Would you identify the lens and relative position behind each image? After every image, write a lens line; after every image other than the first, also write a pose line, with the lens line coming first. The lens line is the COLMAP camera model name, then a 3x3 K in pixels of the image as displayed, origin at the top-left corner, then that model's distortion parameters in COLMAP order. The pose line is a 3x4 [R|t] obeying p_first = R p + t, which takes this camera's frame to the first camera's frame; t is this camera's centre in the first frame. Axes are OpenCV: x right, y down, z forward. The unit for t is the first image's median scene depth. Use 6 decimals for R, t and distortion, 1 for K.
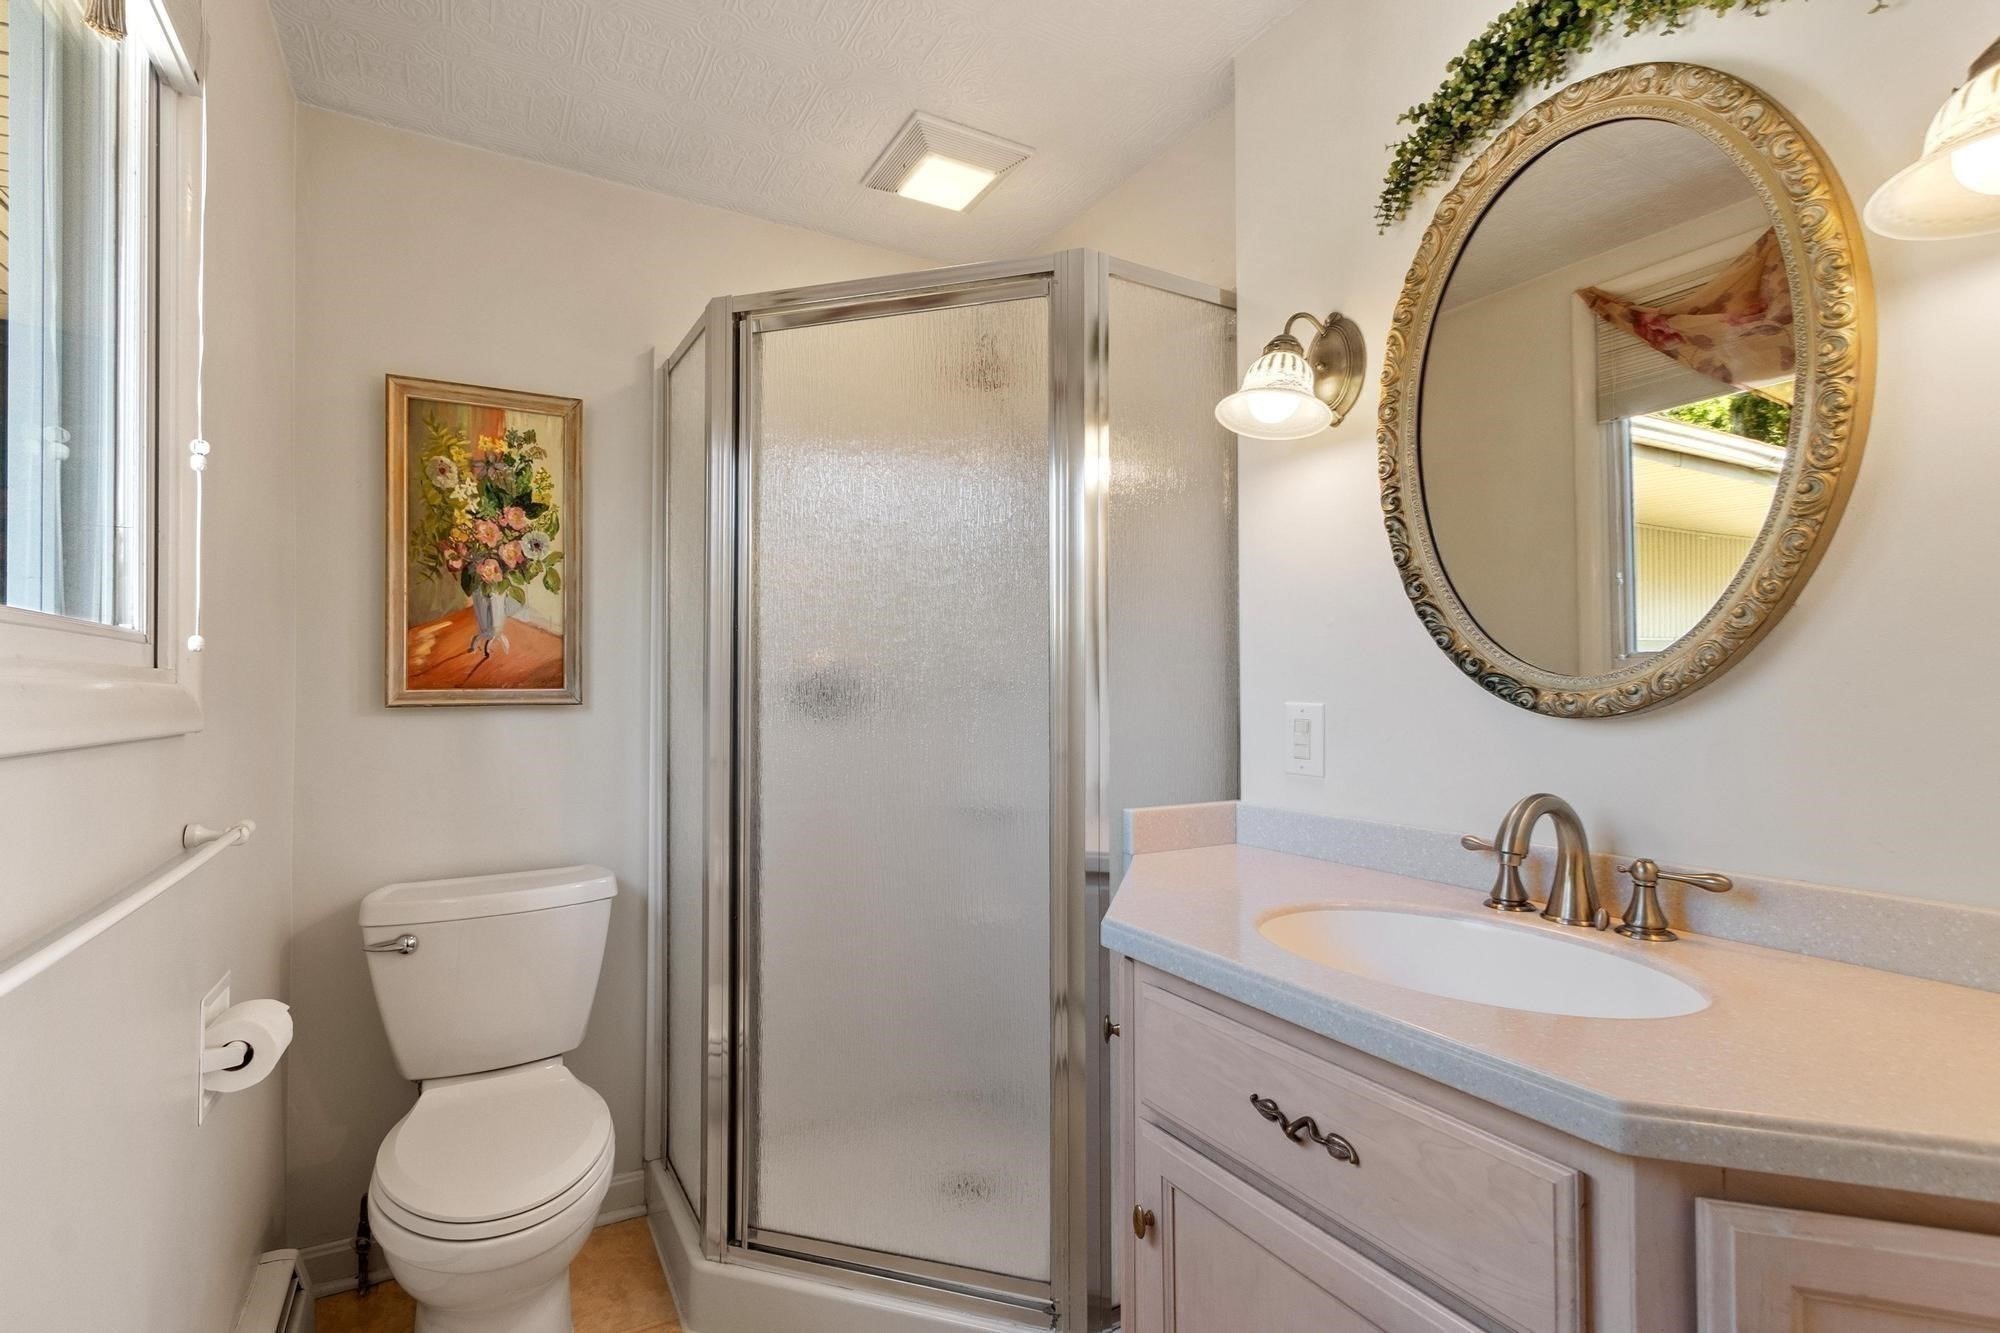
lens RADIAL K [[885.4, 0, 997.5], [0, 885.4, 677.3], [0, 0, 1]] dist [0.004902, 0.000604]
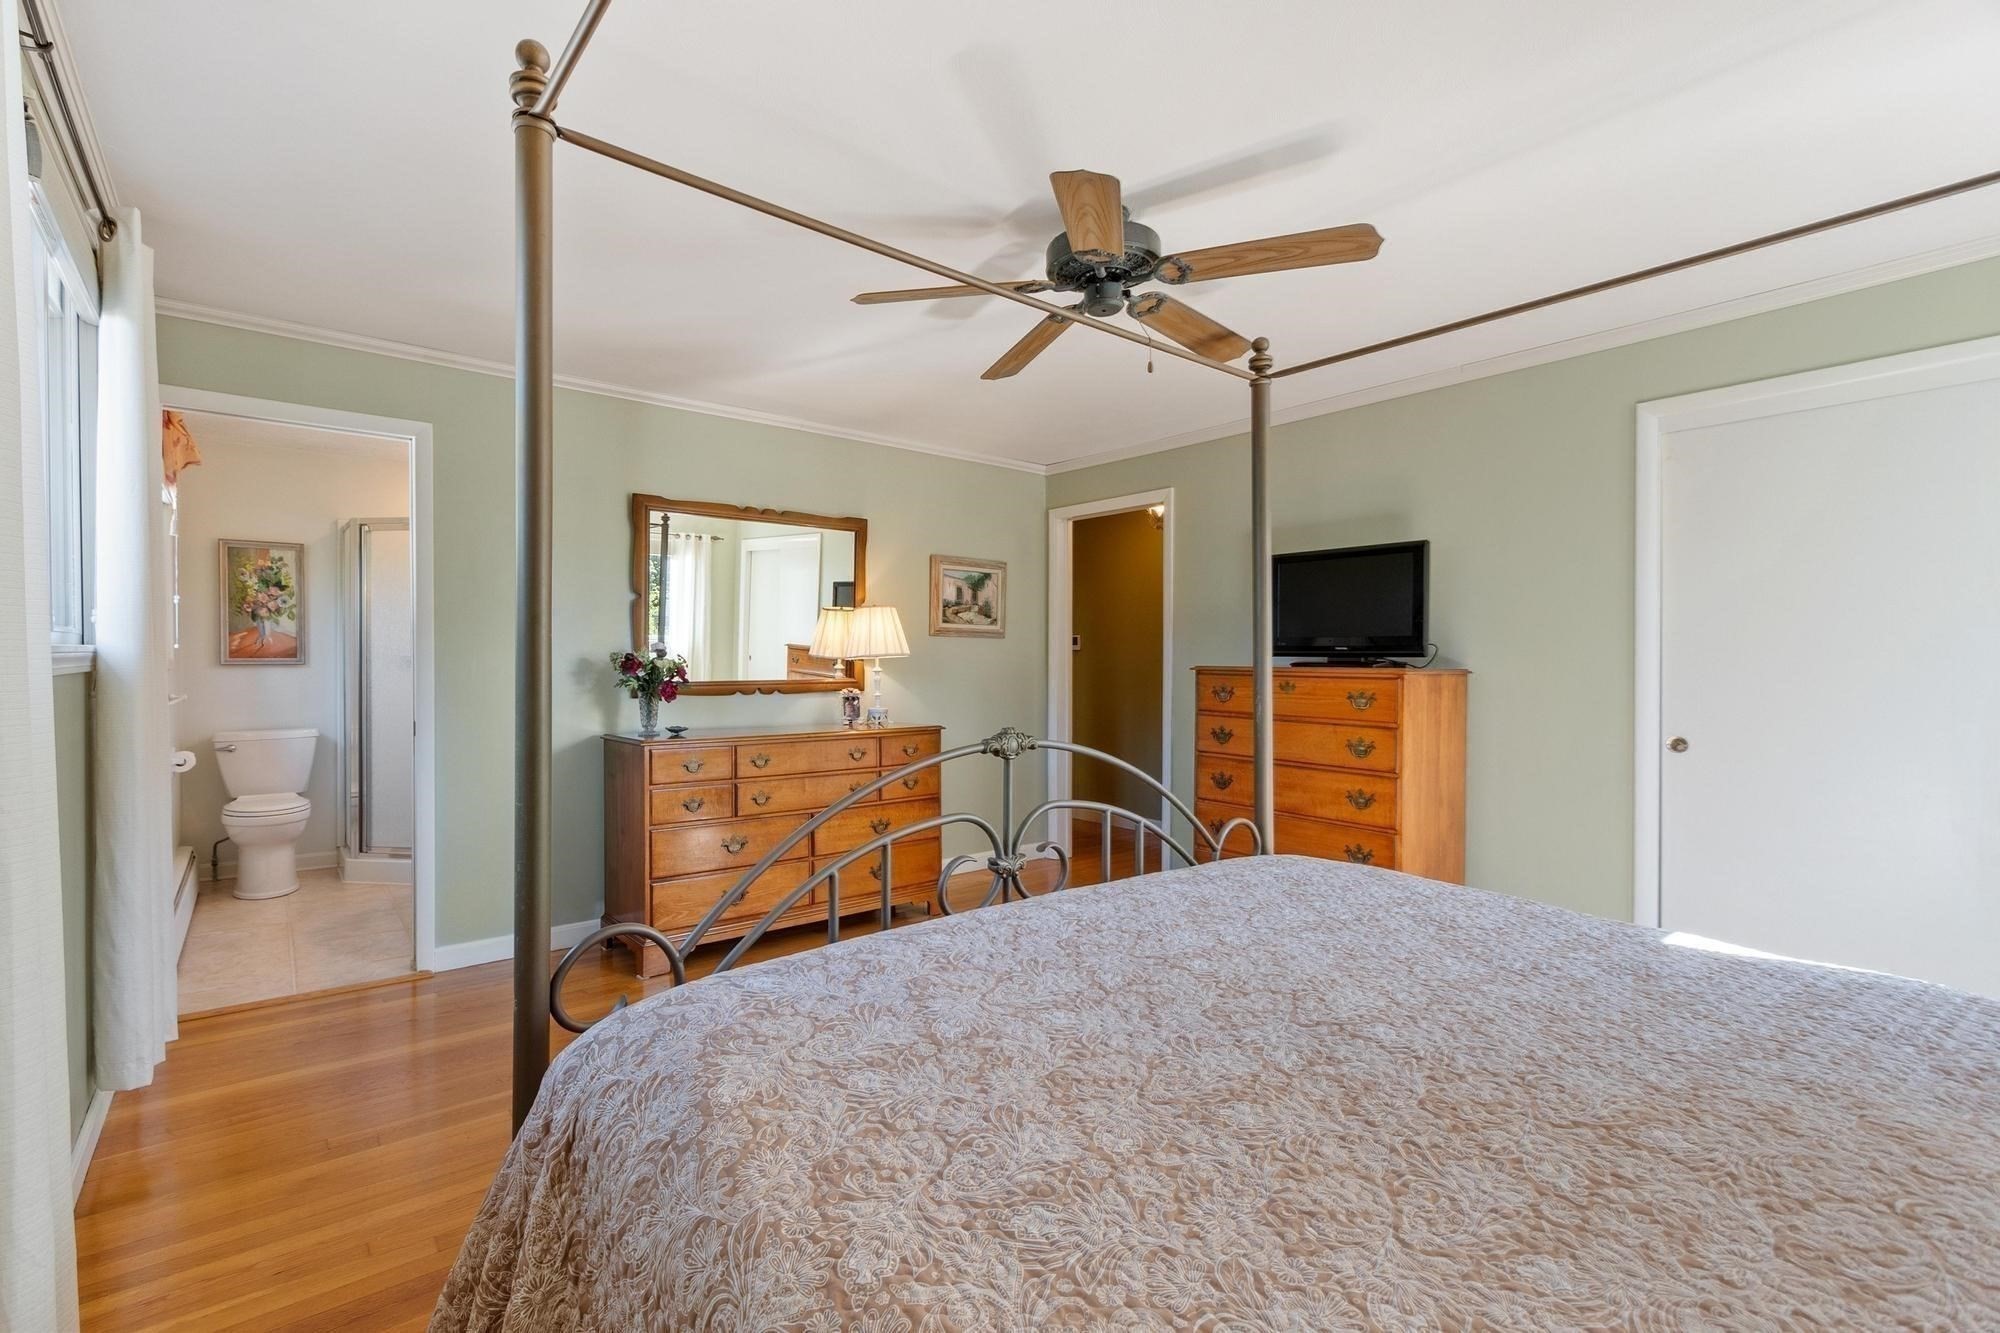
lens RADIAL K [[885.4, 0, 999.0], [0, 885.4, 673.7], [0, 0, 1]] dist [0.004902, 0.000604]
pose [[0.989838, 0.004014, 0.142142, 1.168899], [-0.008249, 0.999539, 0.029221, -0.034375], [-0.141959, -0.030096, 0.989415, -1.851943]]
